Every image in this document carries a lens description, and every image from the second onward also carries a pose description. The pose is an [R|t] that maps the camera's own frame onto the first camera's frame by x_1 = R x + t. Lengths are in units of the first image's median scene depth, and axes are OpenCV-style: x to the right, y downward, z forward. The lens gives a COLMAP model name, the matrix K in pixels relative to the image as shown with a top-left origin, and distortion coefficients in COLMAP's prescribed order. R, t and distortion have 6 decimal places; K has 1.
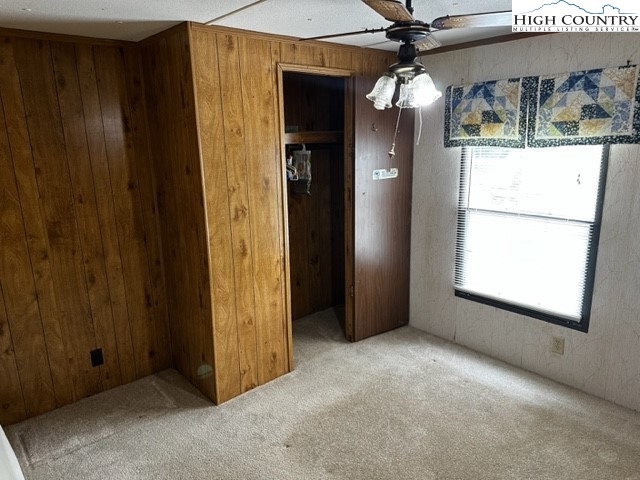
lens RADIAL K [[447.6, 0, 317.9], [0, 447.6, 241.2], [0, 0, 1]] dist [0.044375, -0.051985]
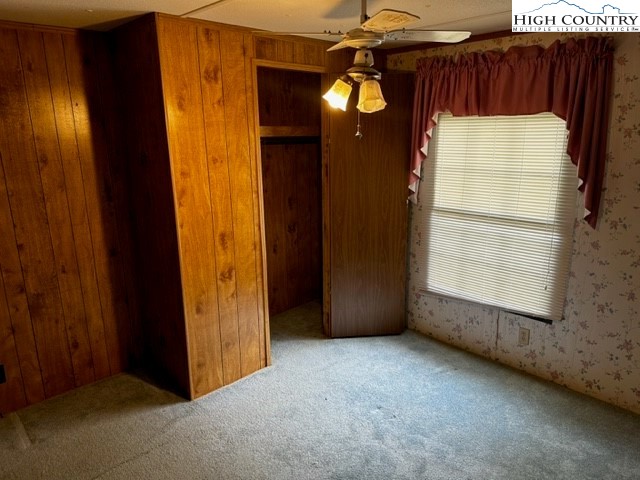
lens RADIAL K [[444.3, 0, 318.1], [0, 444.3, 239.3], [0, 0, 1]] dist [0.004151, 0.001684]
pose [[0.998457, -0.007735, 0.054987, -0.005531], [0.007355, 0.999948, 0.007094, -0.158299], [-0.055039, -0.006678, 0.998462, -0.034794]]
